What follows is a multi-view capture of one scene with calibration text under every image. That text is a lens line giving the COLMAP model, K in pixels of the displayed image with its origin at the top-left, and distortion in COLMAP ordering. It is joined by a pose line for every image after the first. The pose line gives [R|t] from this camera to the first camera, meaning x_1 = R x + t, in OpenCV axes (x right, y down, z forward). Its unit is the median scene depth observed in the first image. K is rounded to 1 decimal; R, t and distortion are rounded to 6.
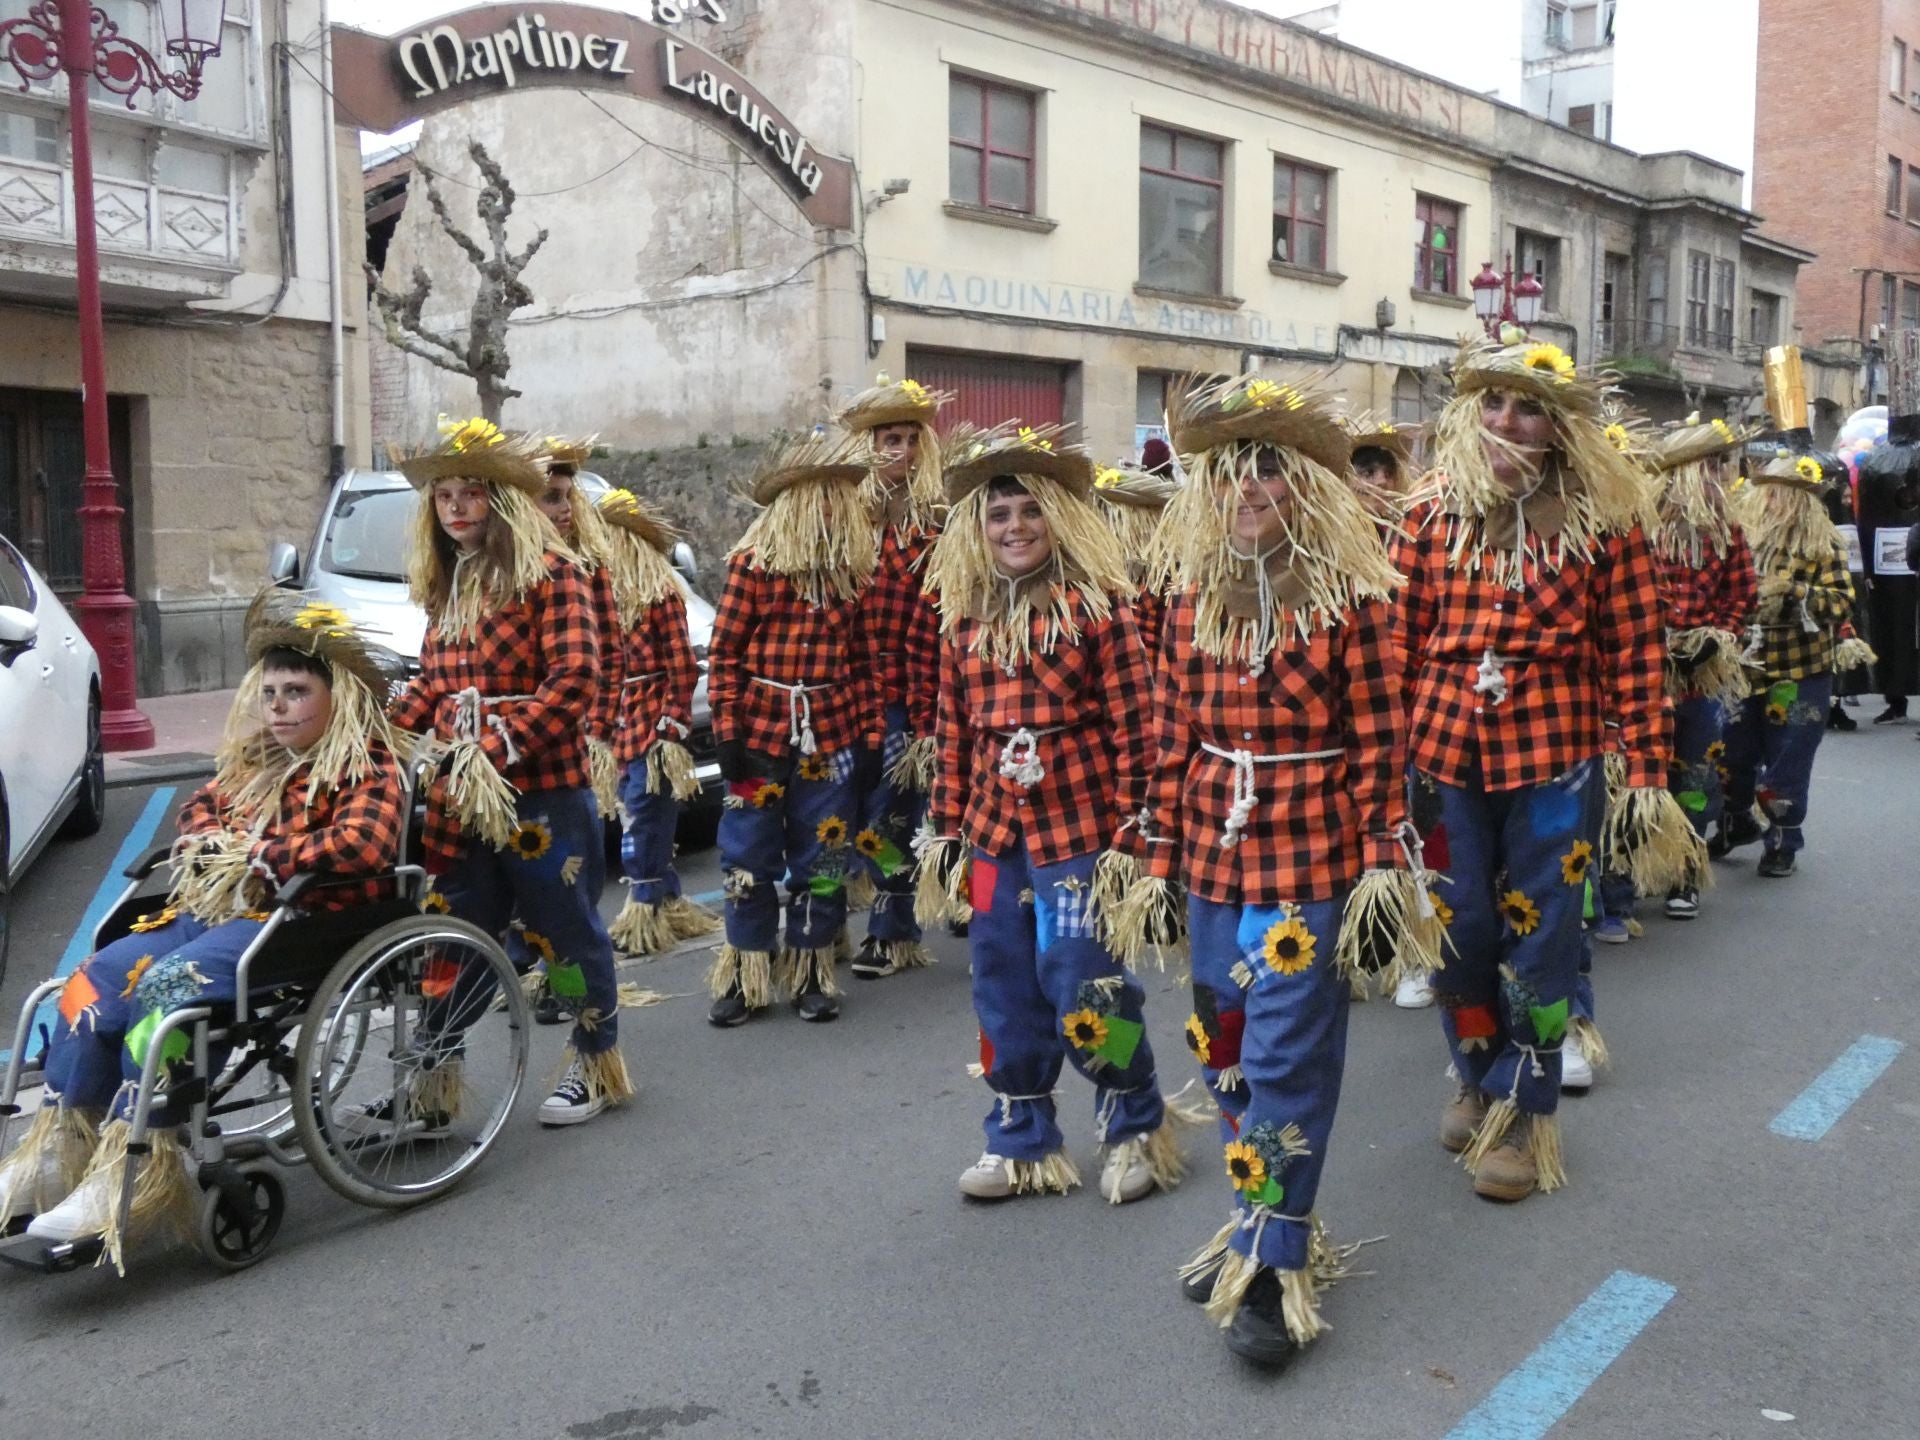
lens RADIAL K [[1635.9, 0, 1025.5], [0, 1635.9, 712.8], [0, 0, 1]] dist [-0.025117, 0.007378]
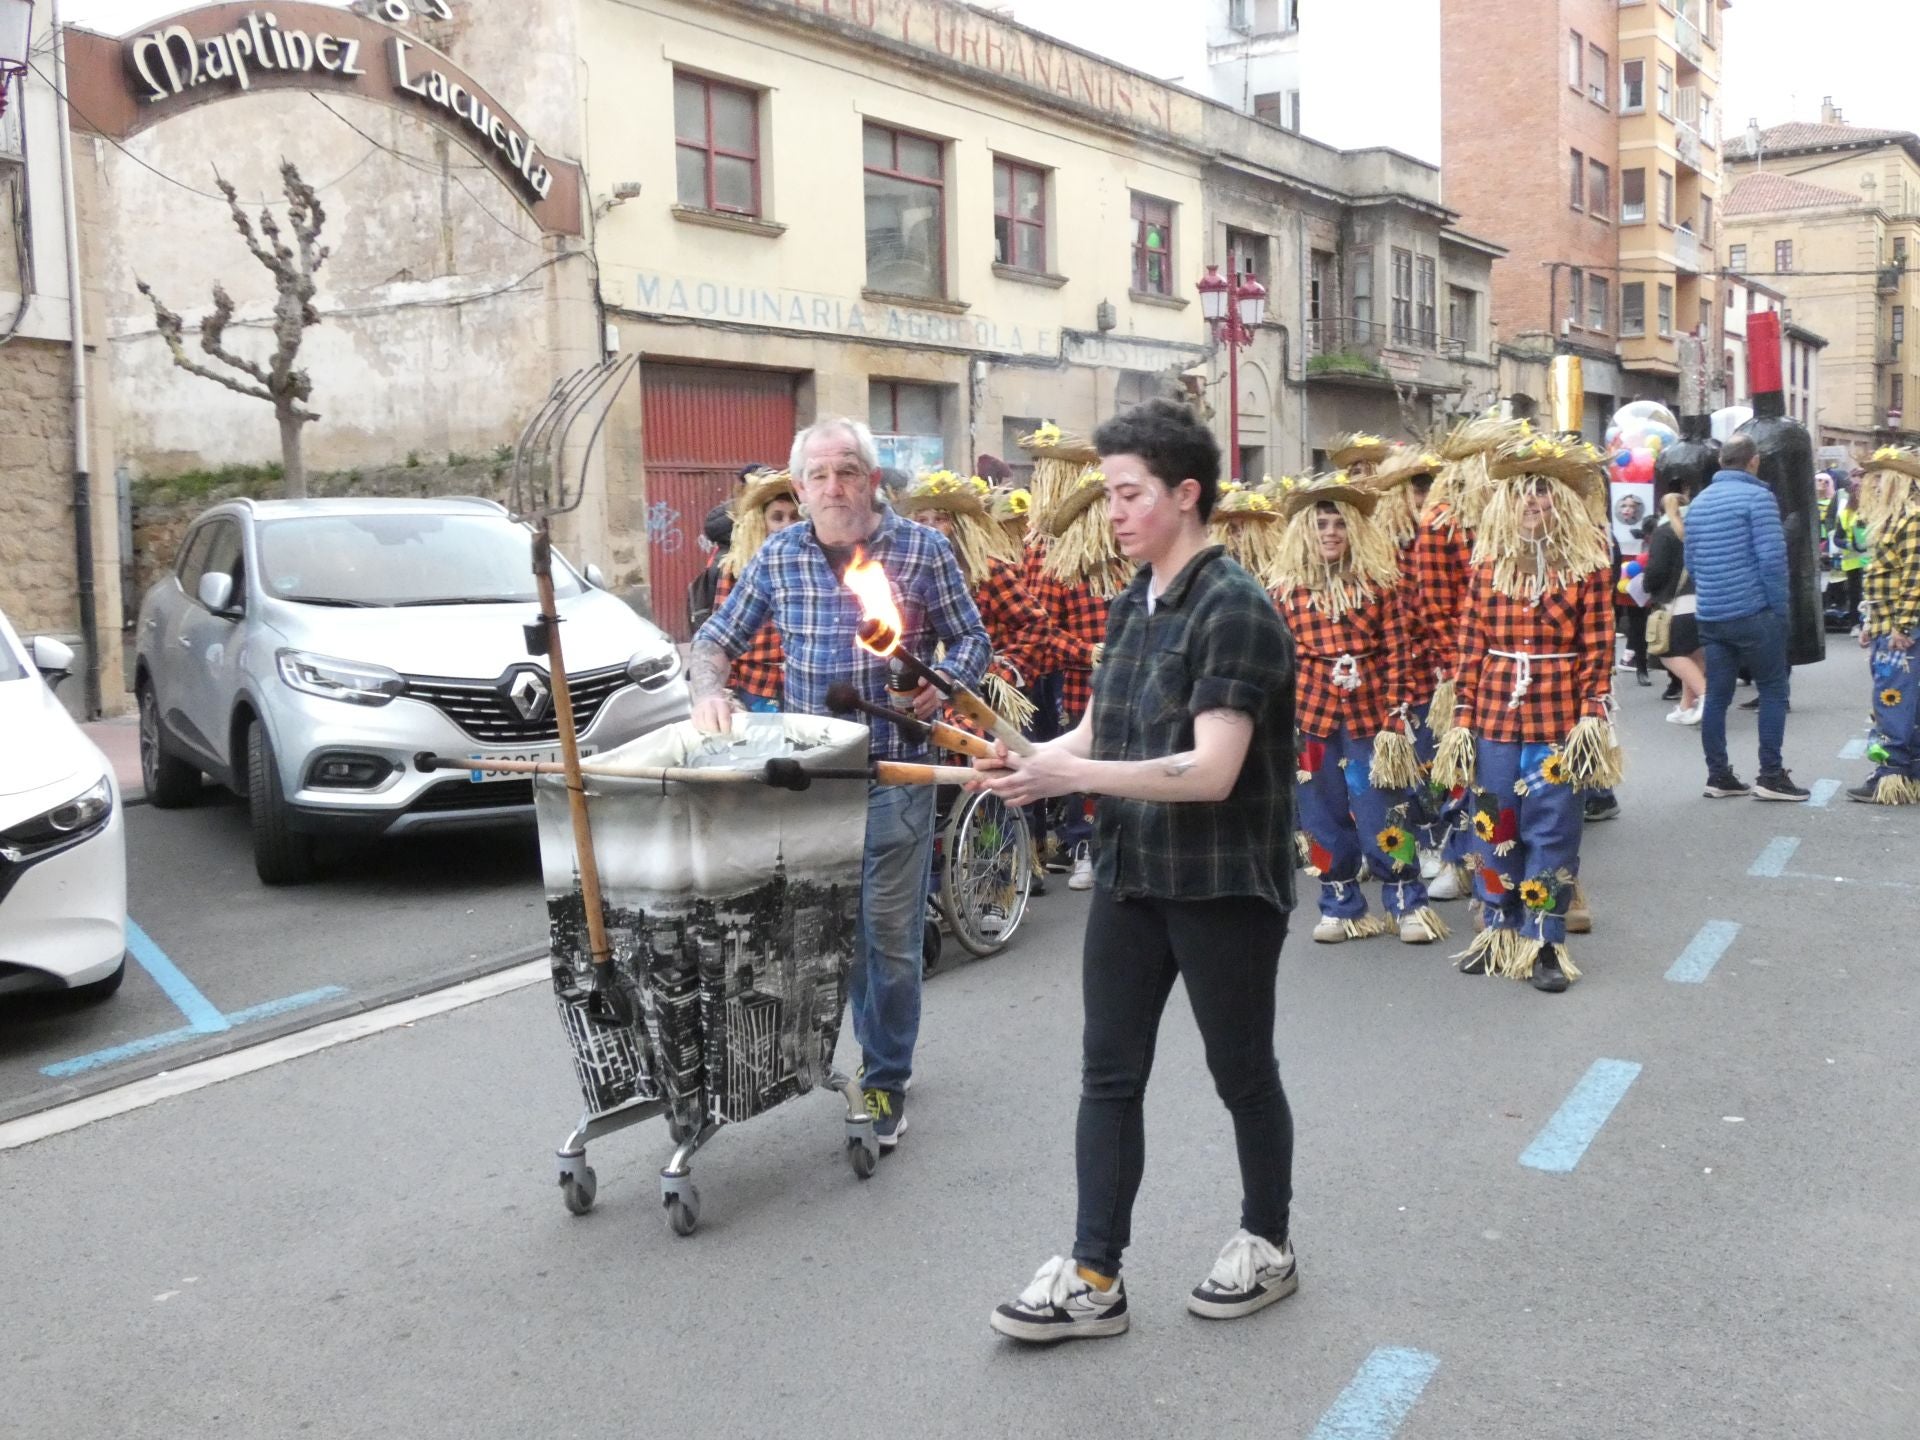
lens RADIAL K [[1811.8, 0, 962.8], [0, 1811.8, 729.2], [0, 0, 1]] dist [-0.011081, 0.000000]
pose [[0.986295, -0.040731, 0.159886, -0.048449], [0.042320, 0.999083, -0.006539, 0.005724], [-0.159473, 0.013216, 0.987114, -0.052682]]
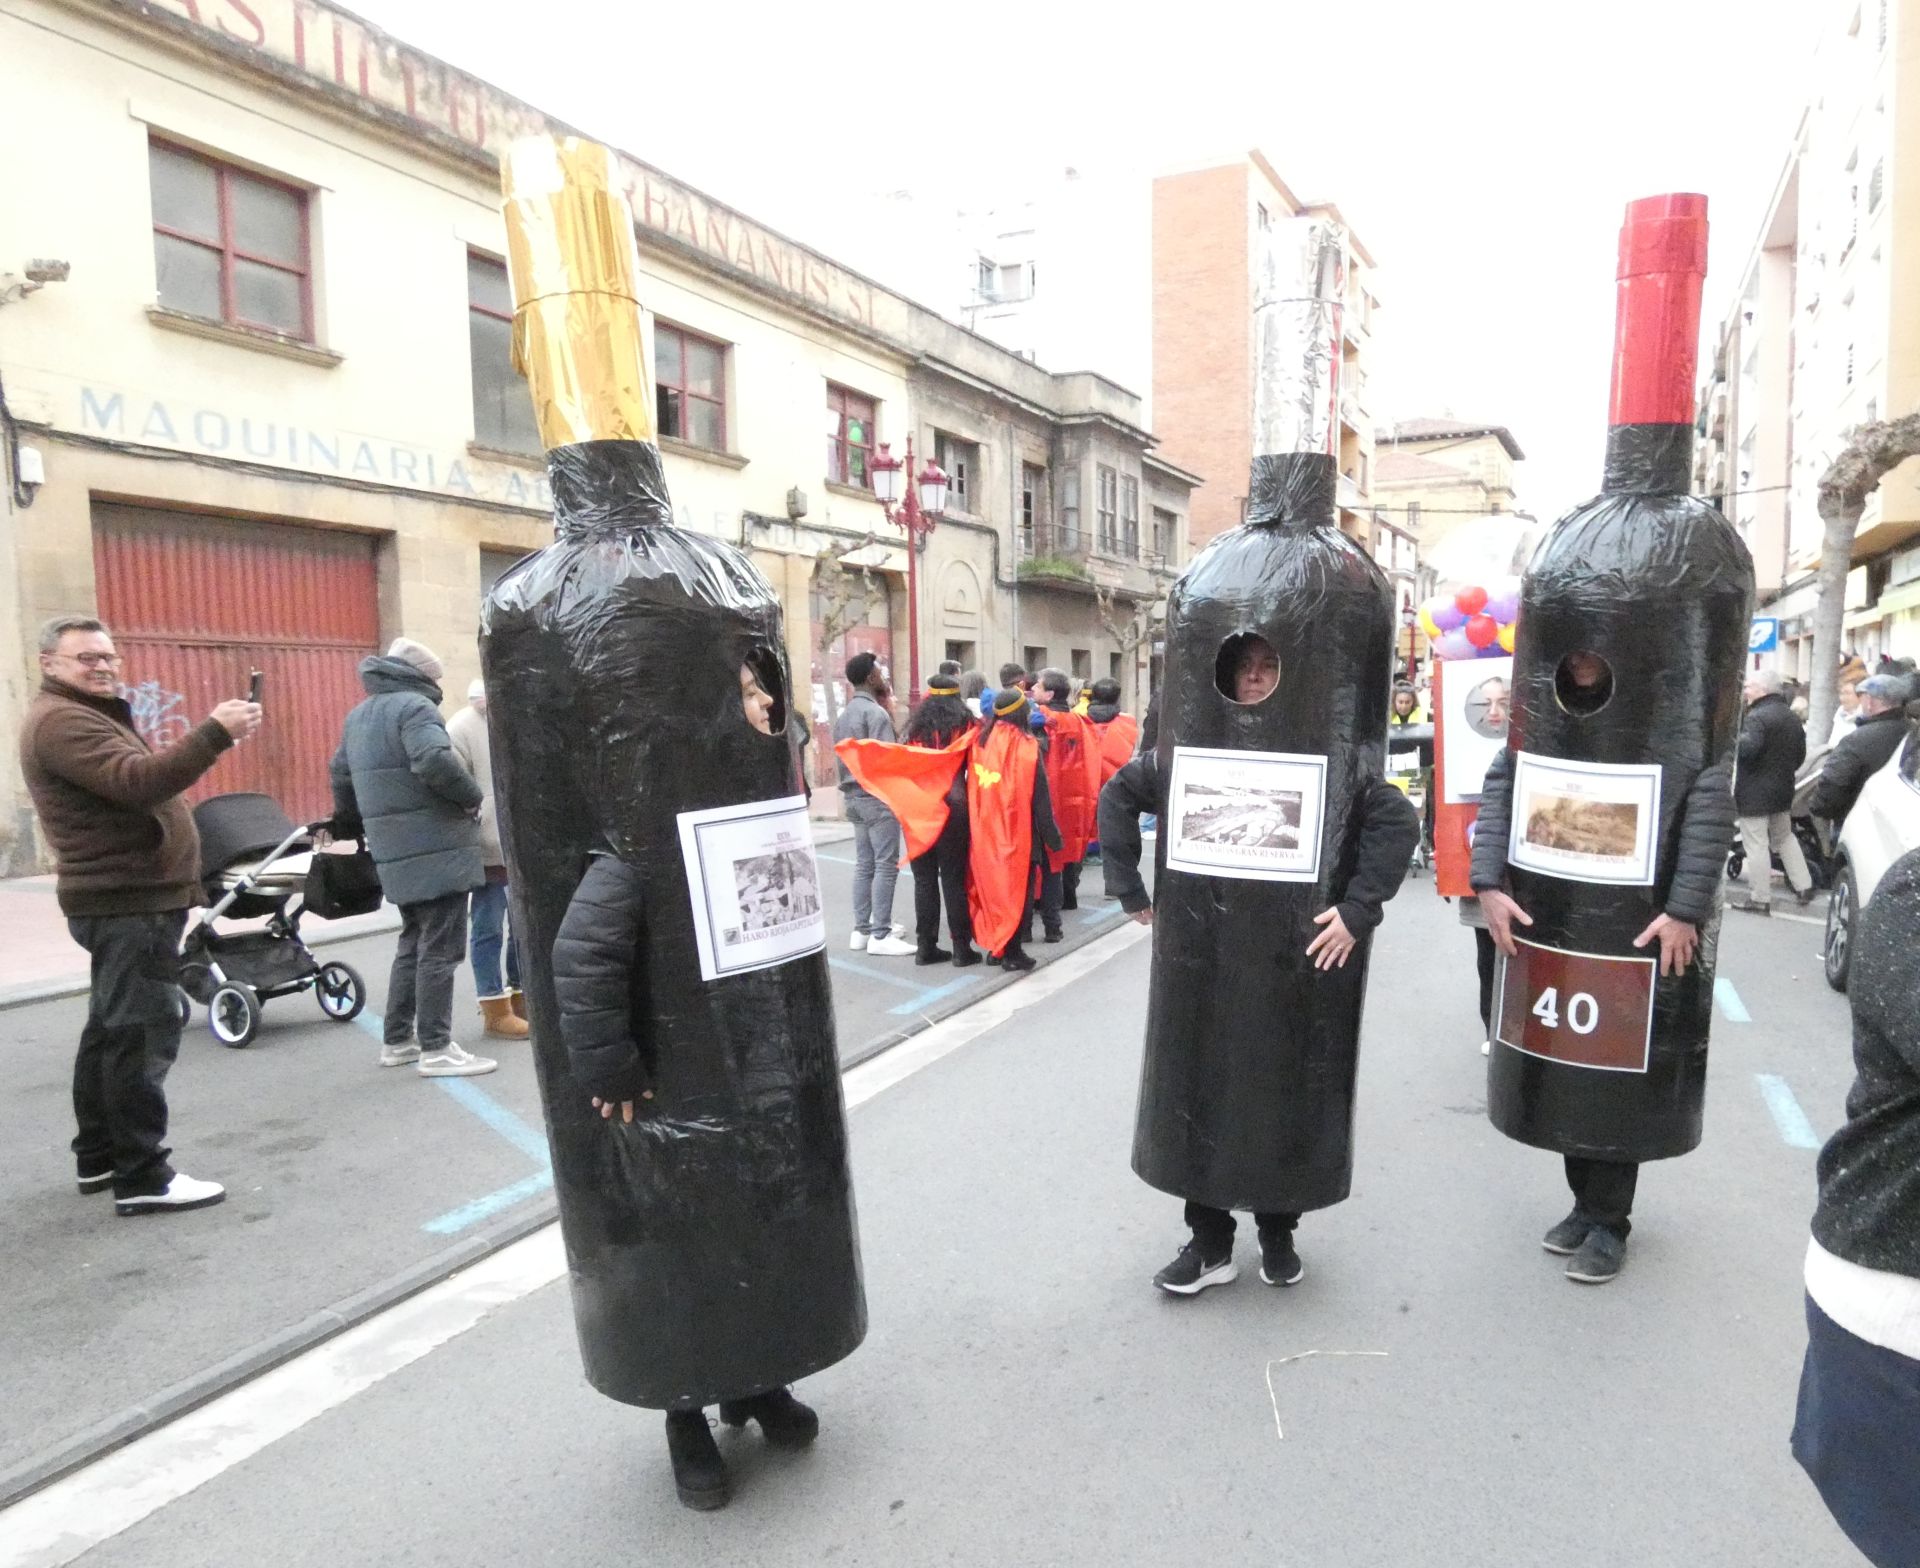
lens RADIAL K [[1333.5, 0, 1007.7], [0, 1333.5, 843.6], [0, 0, 1]] dist [0.001998, -0.005277]
pose [[0.955121, -0.036079, 0.294012, 0.104989], [0.040946, 0.999107, -0.010412, -0.032135], [-0.293374, 0.021983, 0.955745, 0.226700]]
